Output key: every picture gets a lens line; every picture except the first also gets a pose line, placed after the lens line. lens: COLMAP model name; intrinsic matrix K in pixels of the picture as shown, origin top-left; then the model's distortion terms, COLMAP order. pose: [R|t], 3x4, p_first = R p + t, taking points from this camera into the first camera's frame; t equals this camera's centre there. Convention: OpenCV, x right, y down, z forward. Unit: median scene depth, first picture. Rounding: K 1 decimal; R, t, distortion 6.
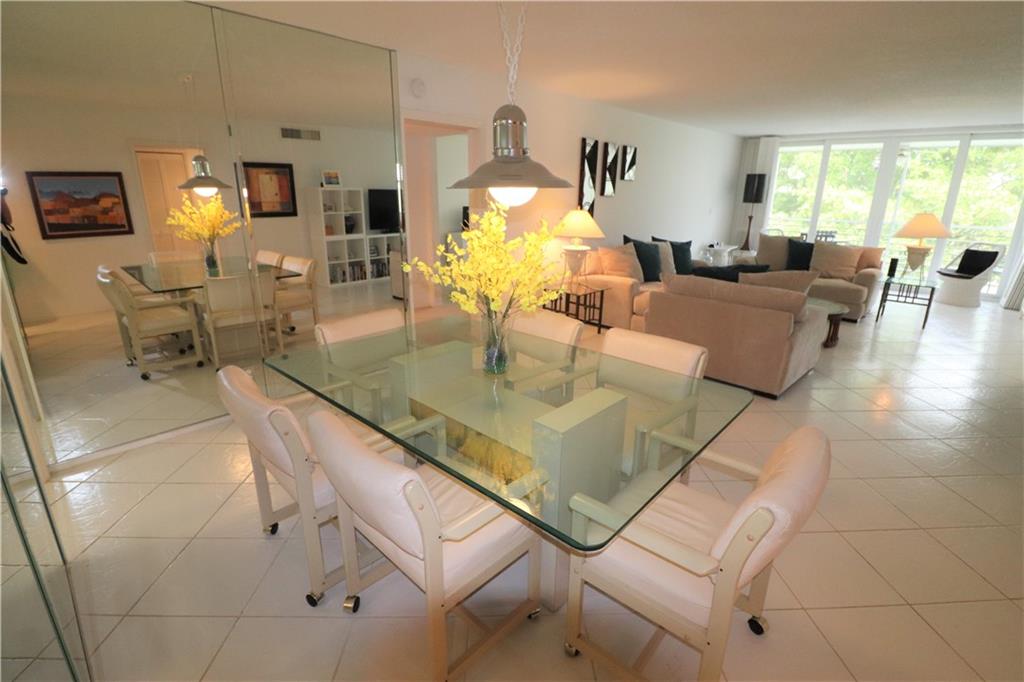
lens RADIAL K [[482.0, 0, 511.4], [0, 482.0, 339.1], [0, 0, 1]] dist [-0.005071, -0.008977]
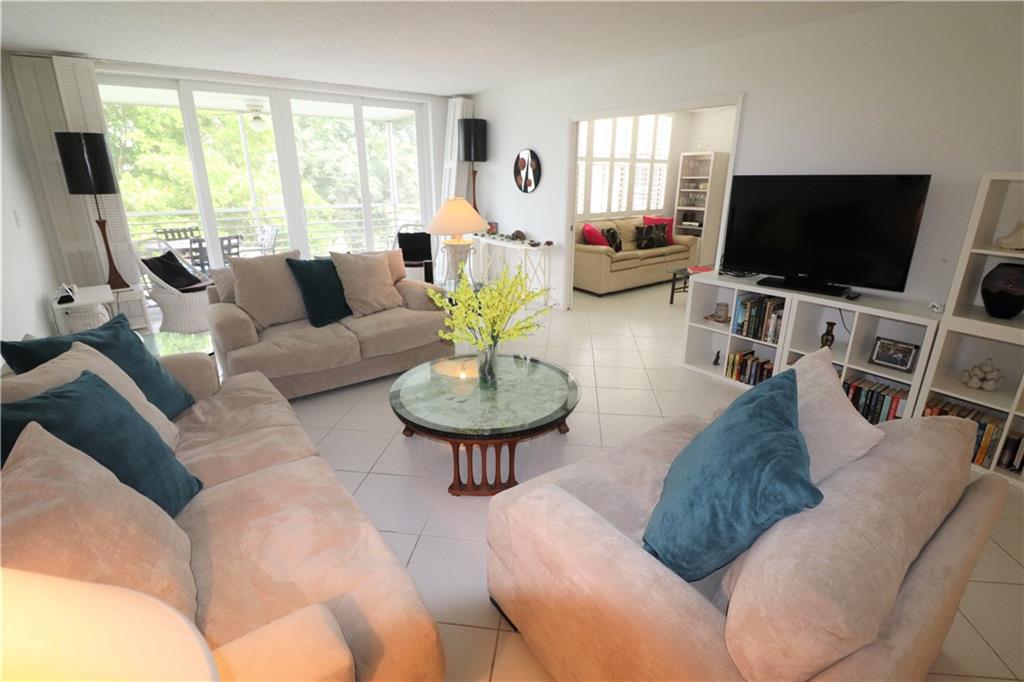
lens RADIAL K [[482.0, 0, 512.1], [0, 482.0, 333.5], [0, 0, 1]] dist [-0.005071, -0.008977]
pose [[0.165228, -0.316830, 0.933980, 0.093496], [0.285402, 0.921838, 0.262221, -0.201966], [-0.944058, 0.223233, 0.242737, 0.655669]]
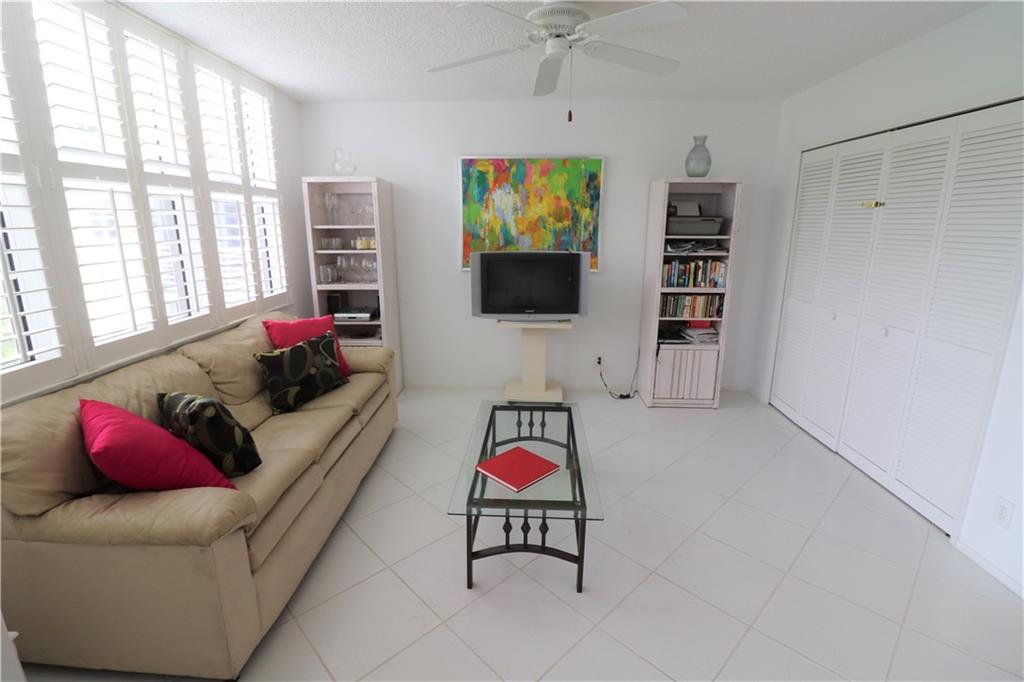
lens RADIAL K [[482.0, 0, 512.3], [0, 482.0, 336.2], [0, 0, 1]] dist [-0.005071, -0.008977]
pose [[-0.657538, -0.180554, 0.731467, 0.771229], [0.209639, 0.888675, 0.407810, -0.195192], [-0.723668, 0.421495, -0.546486, 0.661242]]
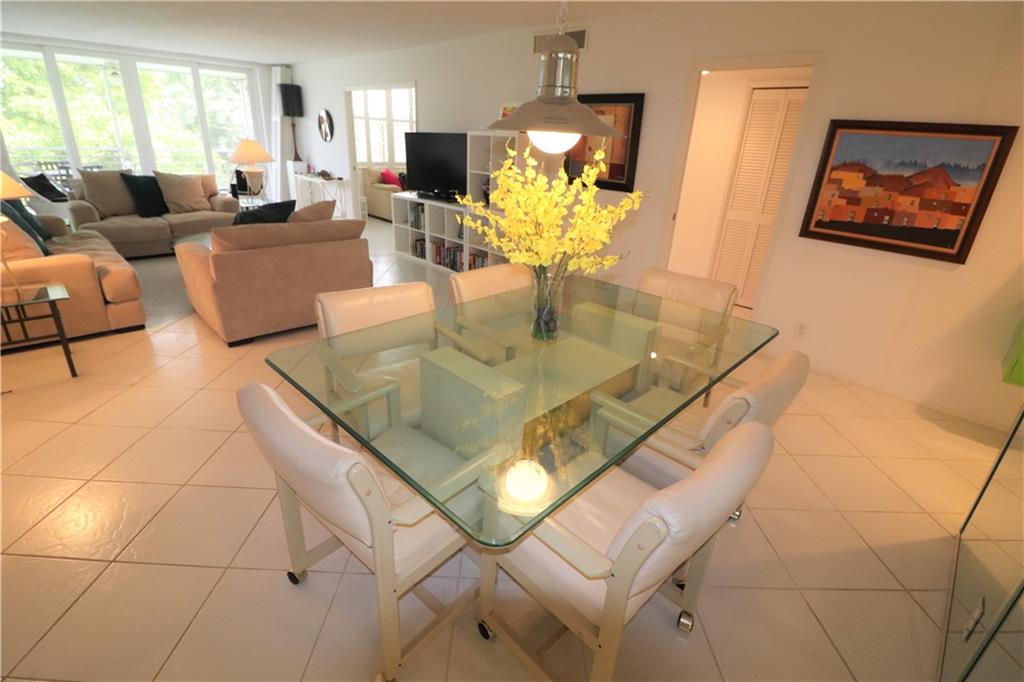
lens RADIAL K [[482.0, 0, 512.5], [0, 482.0, 337.6], [0, 0, 1]] dist [-0.005071, -0.008977]
pose [[0.036044, -0.385418, 0.922038, -0.275516], [0.243185, 0.898286, 0.365983, -0.091246], [-0.969310, 0.211035, 0.126106, 0.296970]]
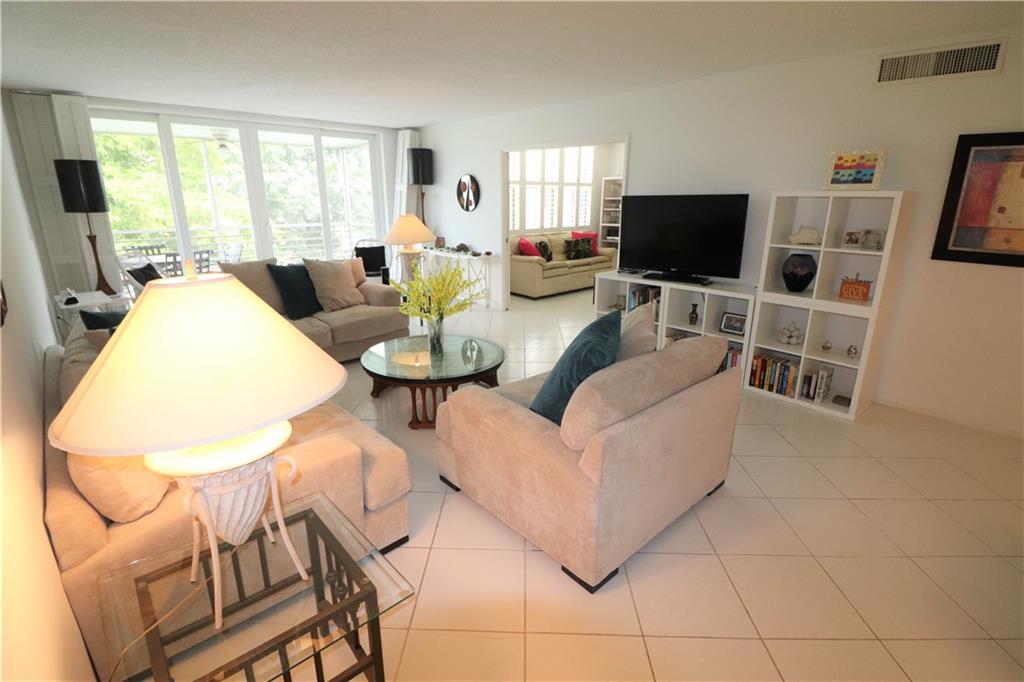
lens RADIAL K [[482.0, 0, 510.4], [0, 482.0, 335.6], [0, 0, 1]] dist [-0.005071, -0.008977]
pose [[0.067803, -0.283492, 0.956575, -0.046609], [0.288605, 0.923364, 0.253193, -0.190524], [-0.955044, 0.258905, 0.144424, 0.622430]]
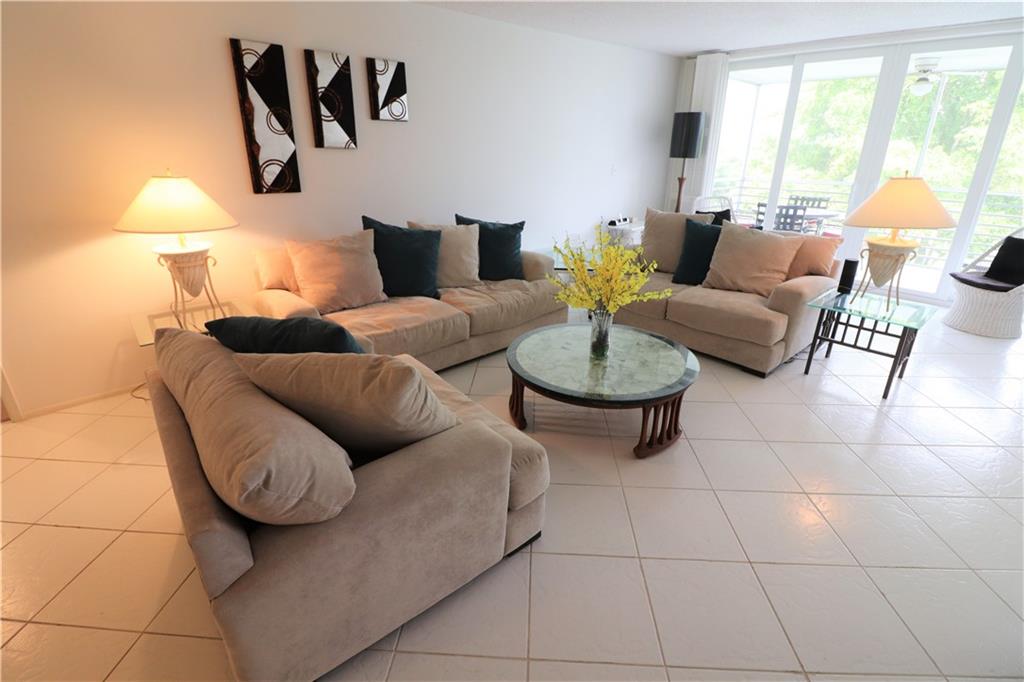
lens RADIAL K [[482.0, 0, 512.7], [0, 482.0, 335.8], [0, 0, 1]] dist [-0.005071, -0.008977]
pose [[0.996560, 0.025229, -0.078944, 0.413313], [-0.018889, 0.996612, 0.080054, -0.107510], [0.080696, -0.078287, 0.993660, 0.373308]]
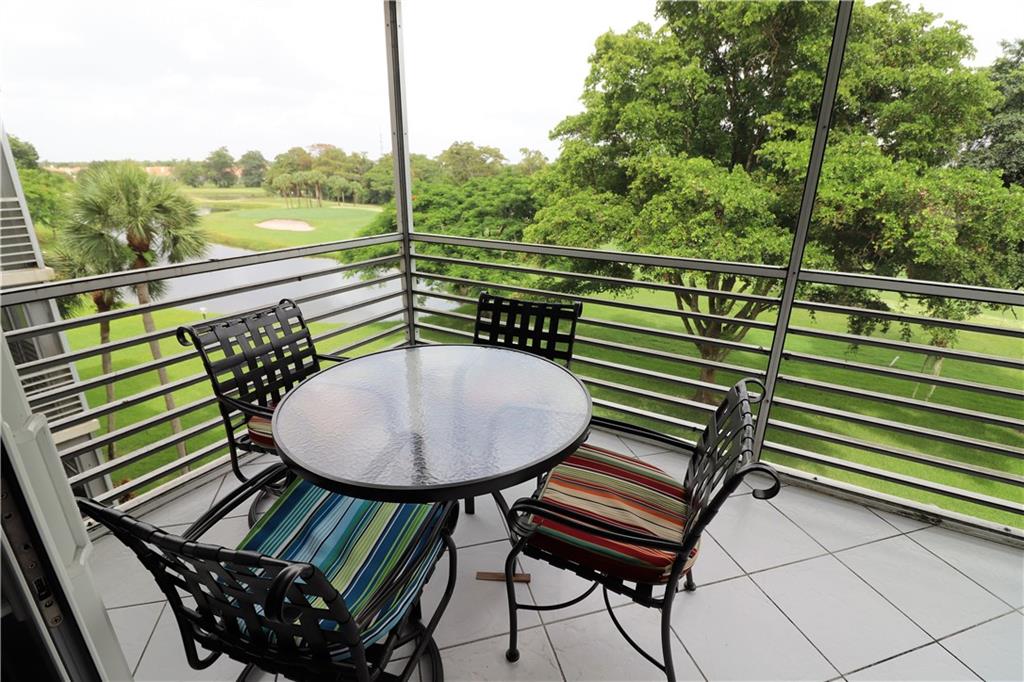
lens RADIAL K [[482.0, 0, 507.0], [0, 482.0, 336.9], [0, 0, 1]] dist [-0.005071, -0.008977]
pose [[0.974823, -0.076933, 0.209290, 0.868498], [0.067668, 0.996399, 0.051087, -0.336106], [-0.212467, -0.035639, 0.976518, 1.145306]]
